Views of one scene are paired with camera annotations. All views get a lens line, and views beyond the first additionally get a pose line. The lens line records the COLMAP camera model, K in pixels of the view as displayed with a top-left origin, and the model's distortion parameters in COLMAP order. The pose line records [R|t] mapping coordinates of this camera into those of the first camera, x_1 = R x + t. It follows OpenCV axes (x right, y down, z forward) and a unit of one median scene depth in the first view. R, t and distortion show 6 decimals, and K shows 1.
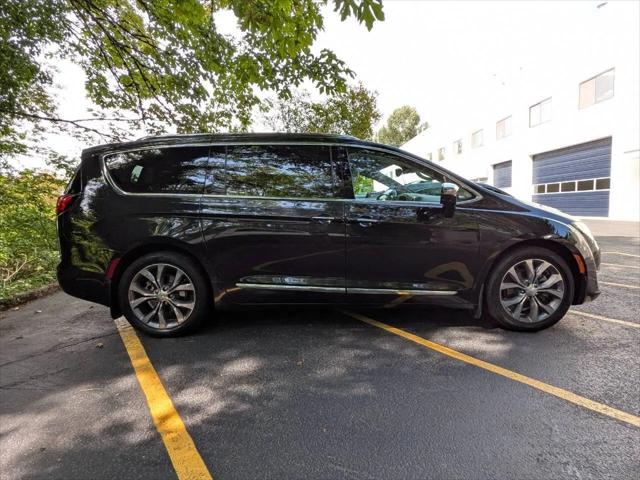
lens RADIAL K [[302.3, 0, 314.7], [0, 302.3, 242.5], [0, 0, 1]] dist [-0.001237, -0.000465]
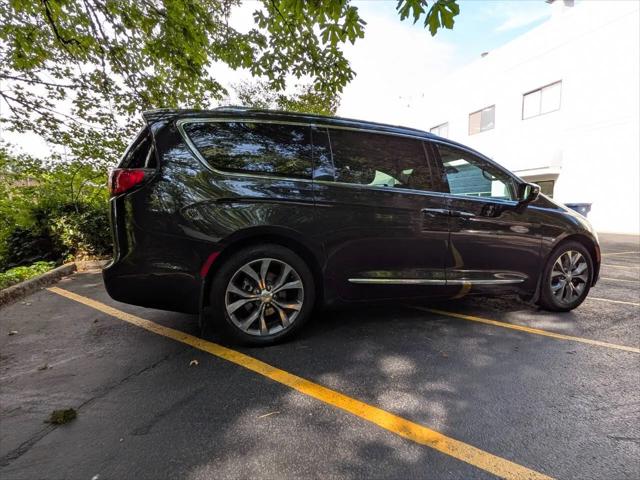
lens RADIAL K [[302.3, 0, 314.9], [0, 302.3, 243.2], [0, 0, 1]] dist [-0.001237, -0.000465]
pose [[0.953932, 0.002271, 0.300015, -0.620878], [-0.000101, 0.999974, -0.007248, 0.032477], [-0.300024, 0.006884, 0.953907, 0.151413]]
